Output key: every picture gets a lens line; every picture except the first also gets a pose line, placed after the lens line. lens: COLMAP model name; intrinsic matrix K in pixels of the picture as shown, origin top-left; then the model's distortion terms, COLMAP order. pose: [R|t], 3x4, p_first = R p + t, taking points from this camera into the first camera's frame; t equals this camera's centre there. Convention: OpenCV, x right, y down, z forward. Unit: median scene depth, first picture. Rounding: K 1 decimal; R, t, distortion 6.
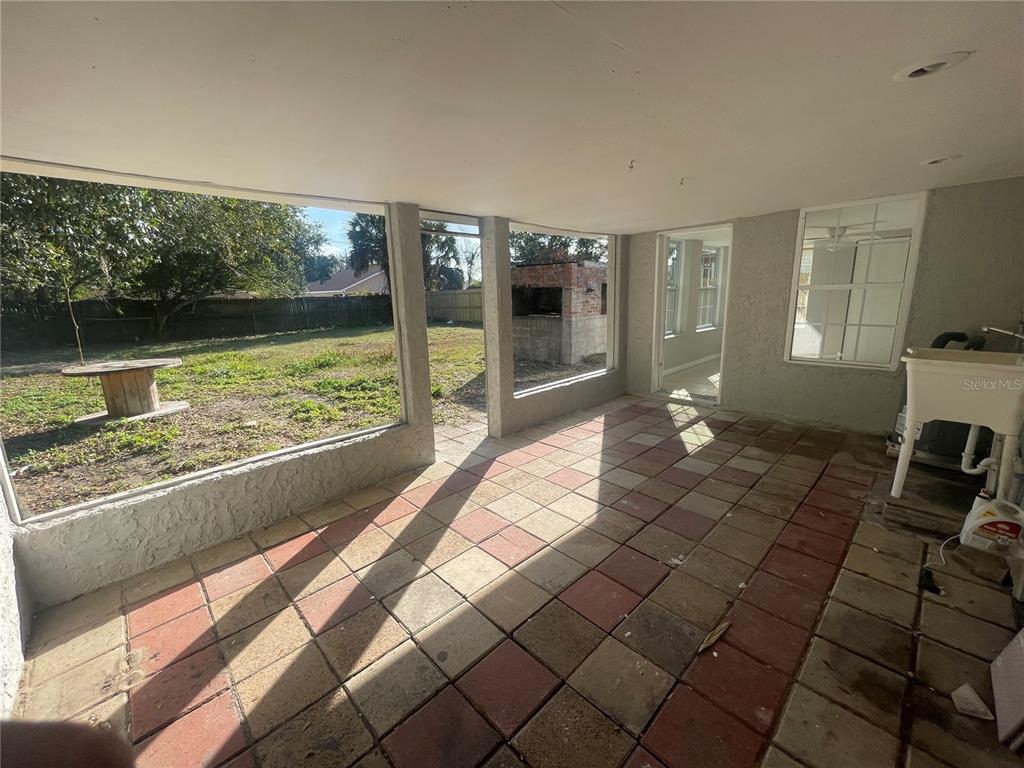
lens RADIAL K [[415.3, 0, 513.3], [0, 415.3, 380.5], [0, 0, 1]] dist [0.002459, 0.000107]
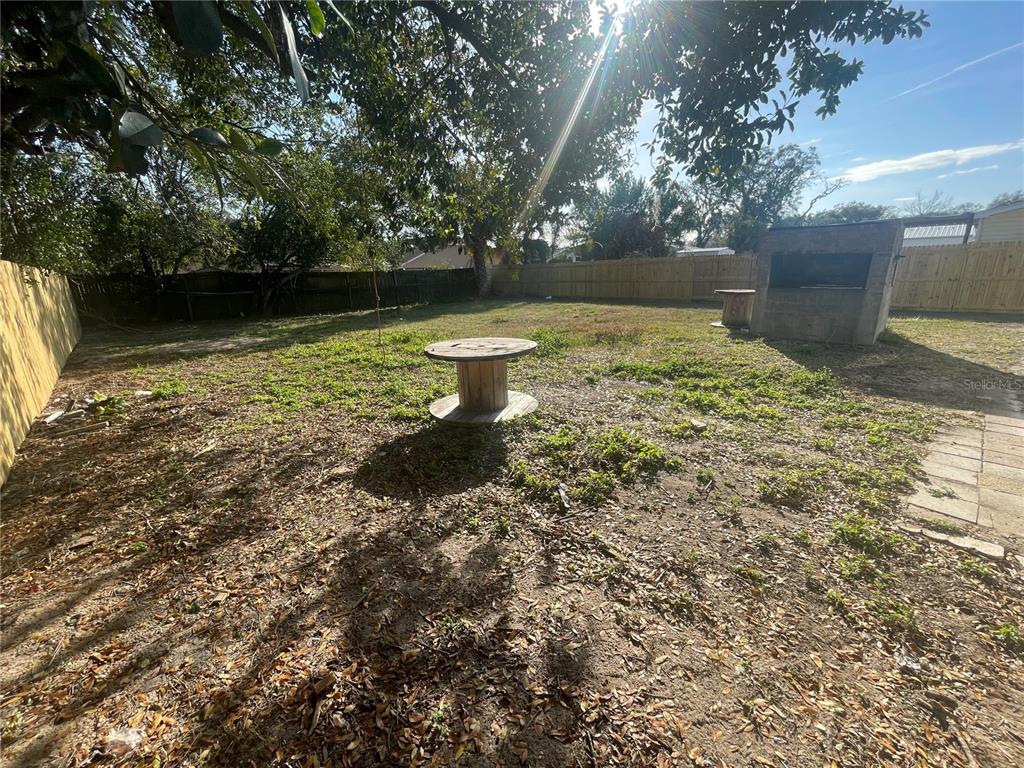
lens RADIAL K [[415.3, 0, 511.0], [0, 415.3, 385.3], [0, 0, 1]] dist [0.002459, 0.000107]
pose [[0.999720, 0.007501, -0.022454, -0.247998], [-0.006061, 0.997962, 0.063530, -0.003685], [0.022885, -0.063376, 0.997727, 0.060162]]
